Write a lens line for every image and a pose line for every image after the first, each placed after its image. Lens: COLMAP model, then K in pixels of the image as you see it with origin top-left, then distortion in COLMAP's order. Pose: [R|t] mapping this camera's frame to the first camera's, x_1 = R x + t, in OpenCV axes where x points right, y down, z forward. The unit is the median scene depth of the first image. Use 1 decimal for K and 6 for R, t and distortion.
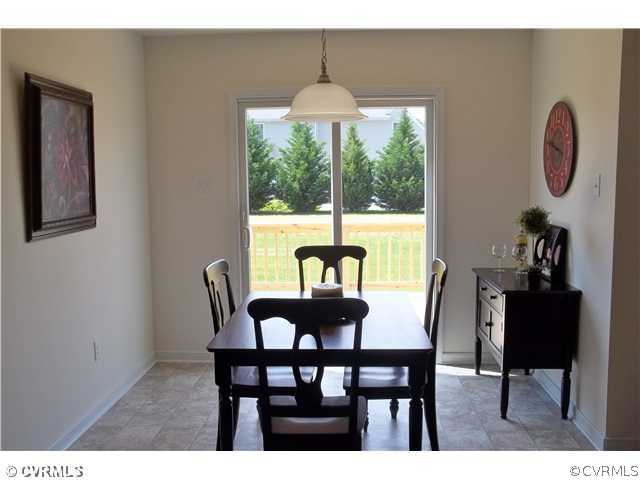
lens RADIAL K [[631.9, 0, 320.0], [0, 631.9, 240.0], [0, 0, 1]] dist [-0.006915, -0.005889]
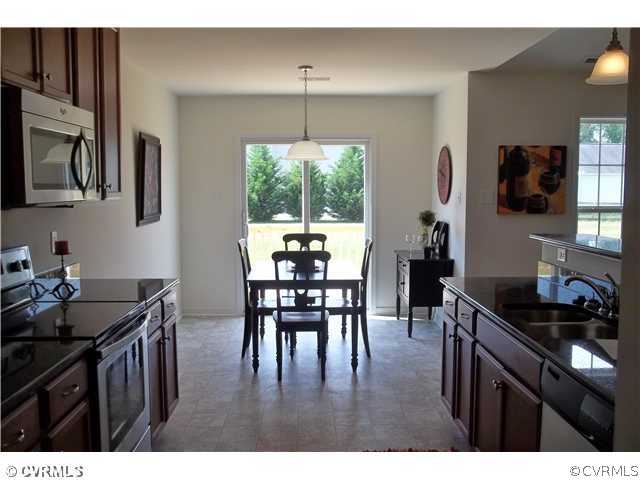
lens RADIAL K [[631.9, 0, 320.0], [0, 631.9, 240.0], [0, 0, 1]] dist [-0.006915, -0.005889]
pose [[0.997035, 0.002580, 0.076908, -0.062198], [-0.001210, 0.999840, -0.017853, 0.049558], [-0.076942, 0.017707, 0.996878, -0.553209]]
